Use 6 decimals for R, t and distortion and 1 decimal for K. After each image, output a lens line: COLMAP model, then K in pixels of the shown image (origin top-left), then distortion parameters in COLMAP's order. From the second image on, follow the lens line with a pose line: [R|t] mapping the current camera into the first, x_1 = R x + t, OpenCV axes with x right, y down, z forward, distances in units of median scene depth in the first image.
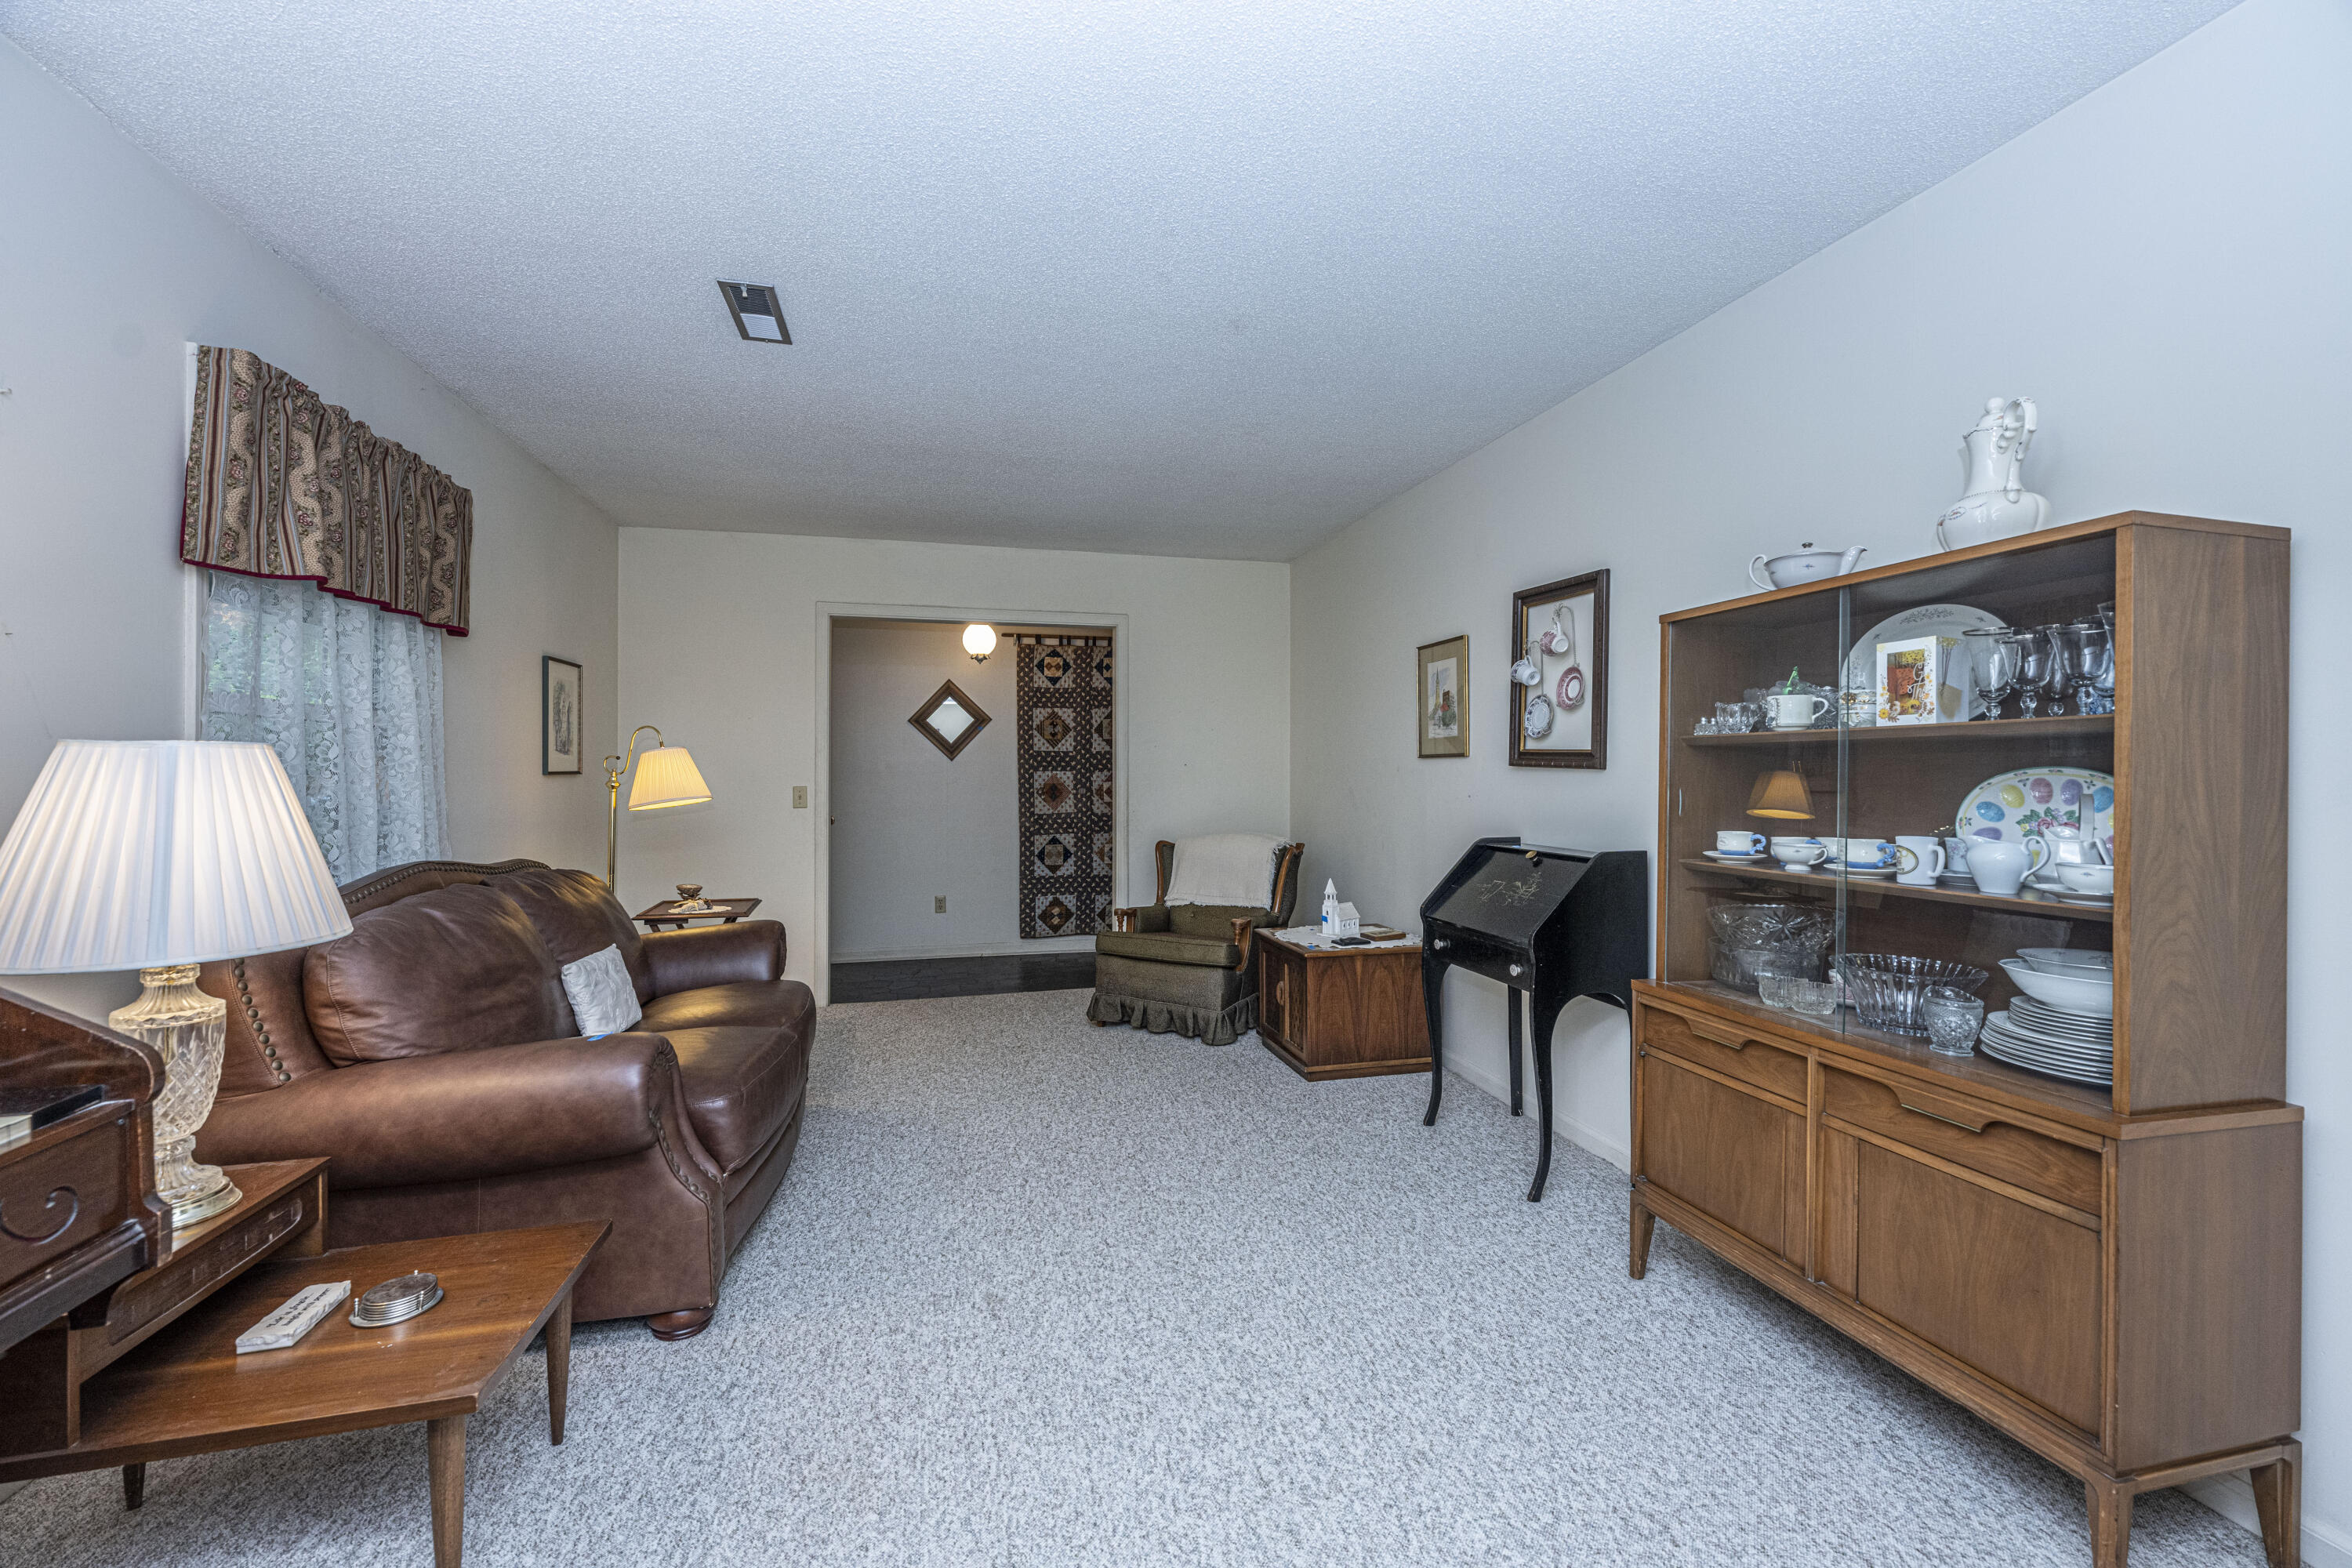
lens RADIAL K [[948.5, 0, 1172.0], [0, 948.5, 776.2], [0, 0, 1]] dist [0.011377, -0.000286]
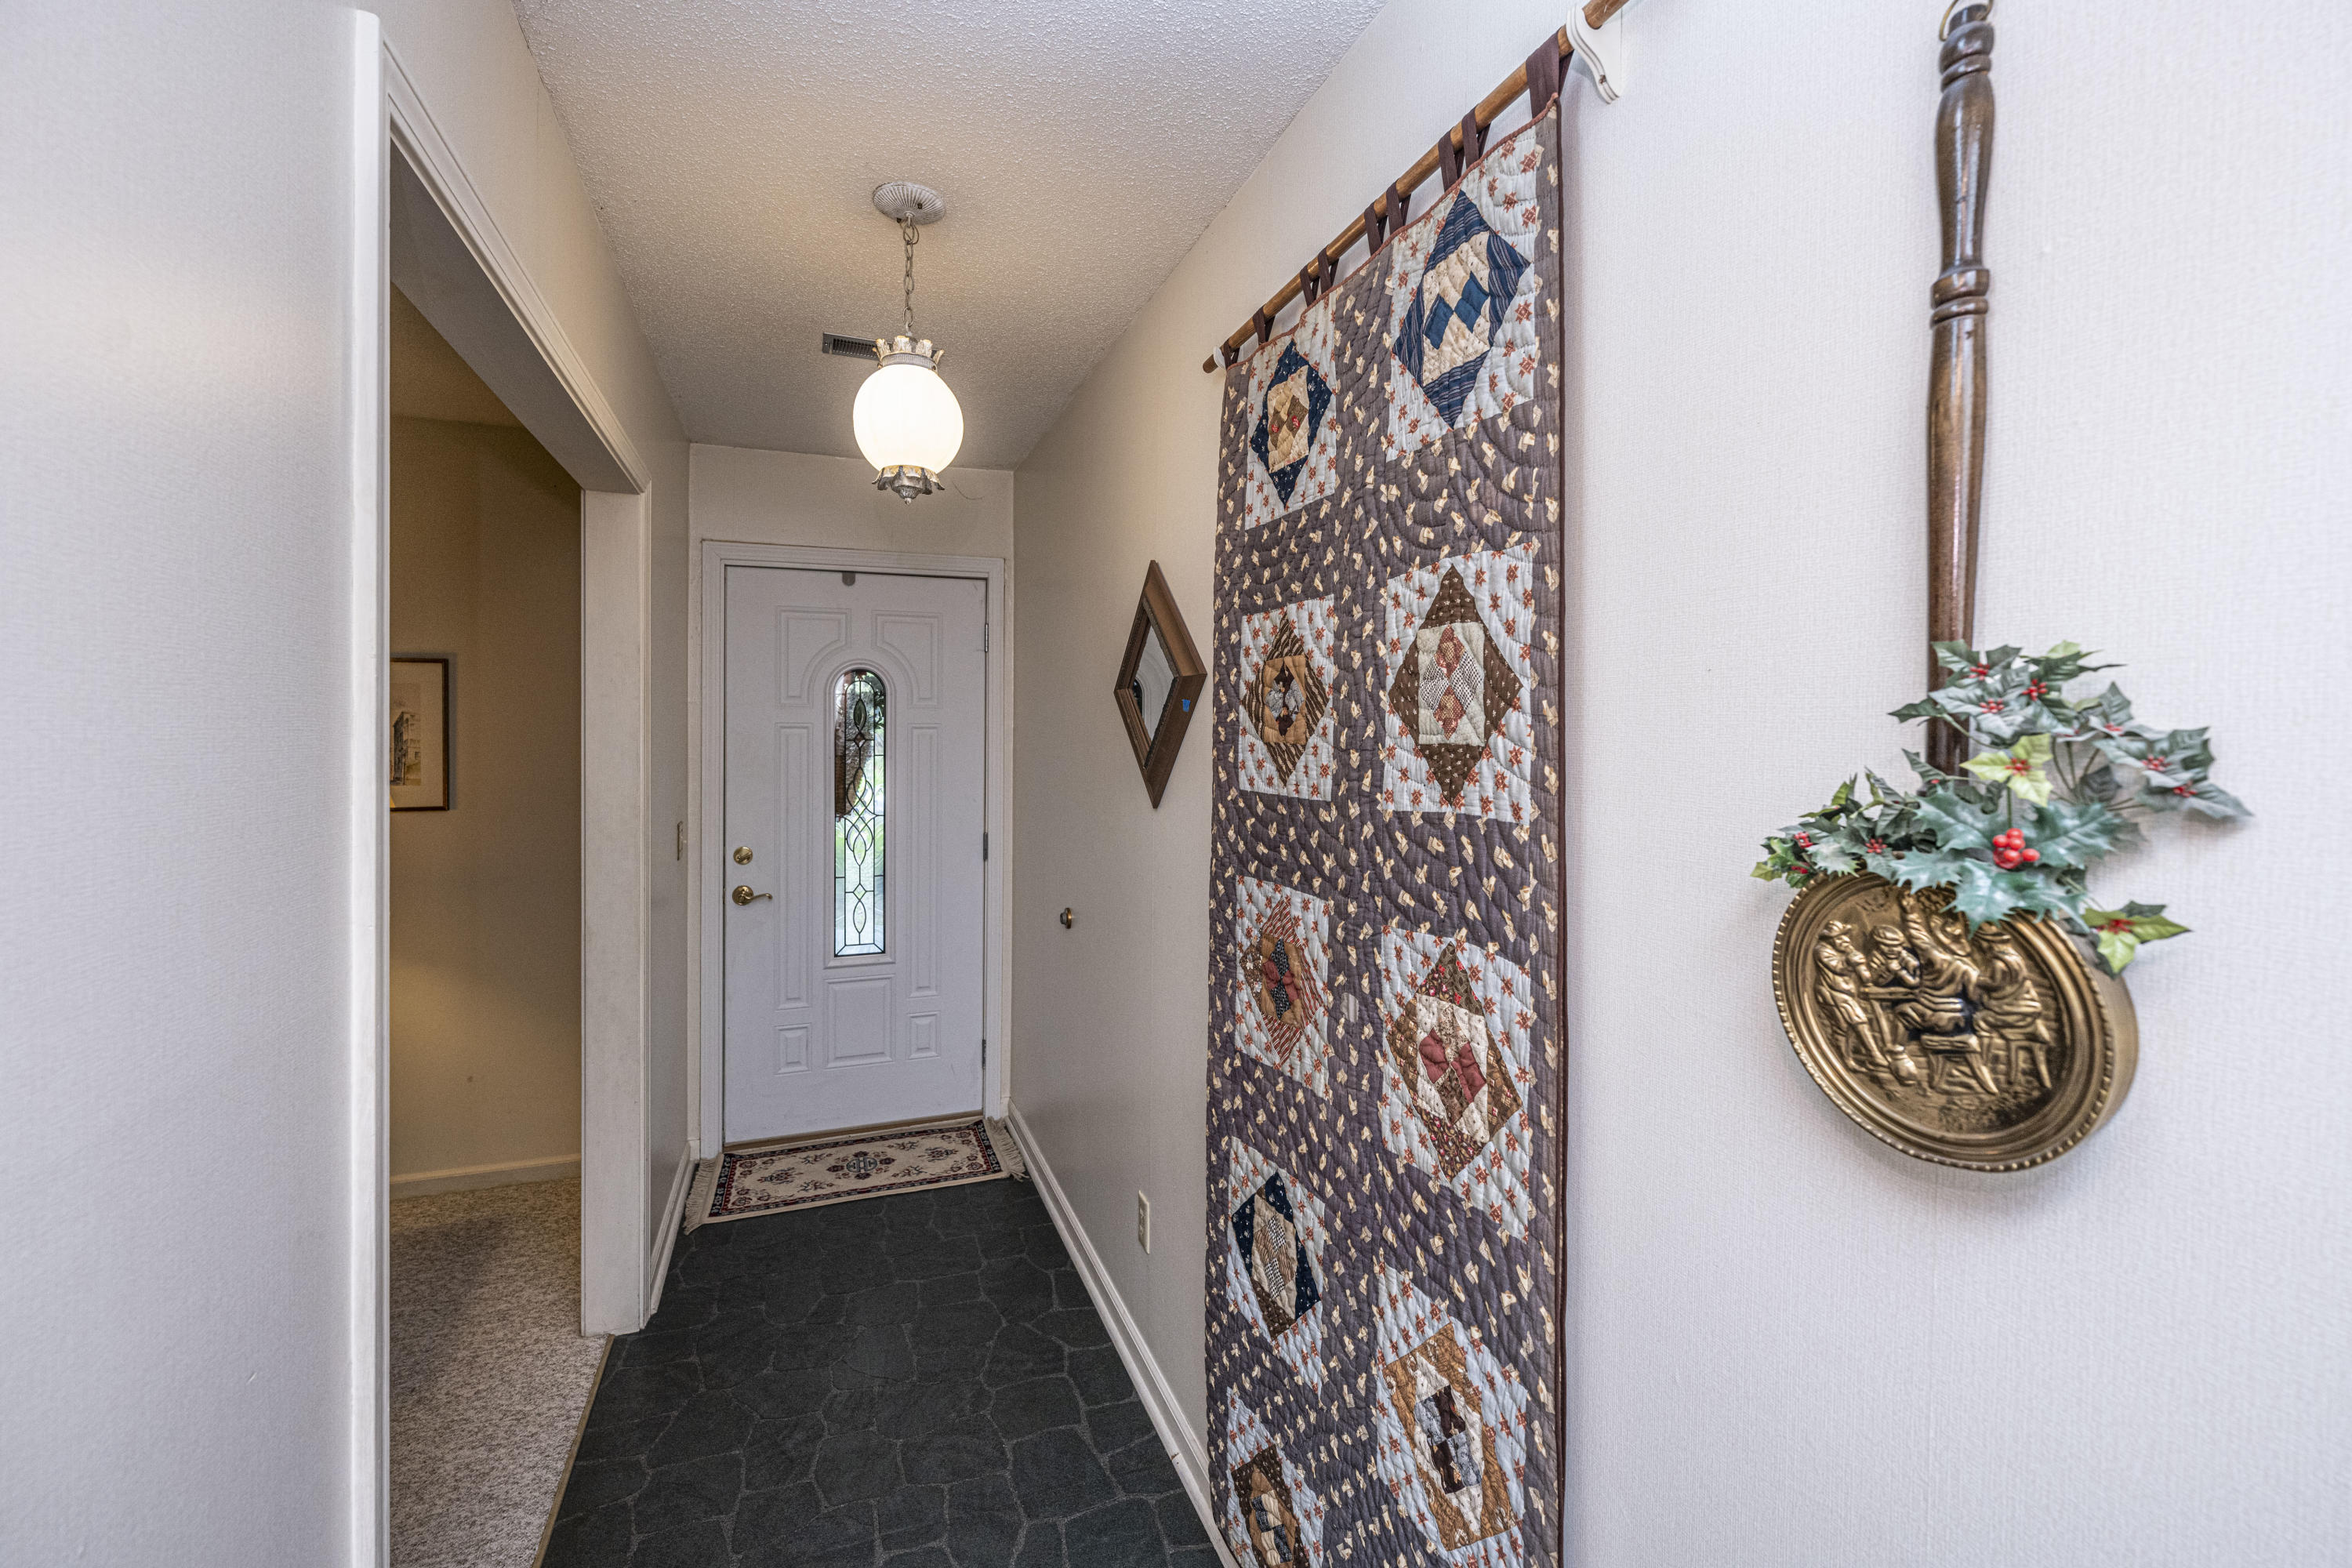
lens RADIAL K [[948.5, 0, 1171.9], [0, 948.5, 764.9], [0, 0, 1]] dist [0.011377, -0.000286]
pose [[0.125999, 0.027526, -0.991648, 0.094771], [-0.006705, 0.999616, 0.026896, -0.039956], [0.992008, 0.003260, 0.126135, 0.945190]]
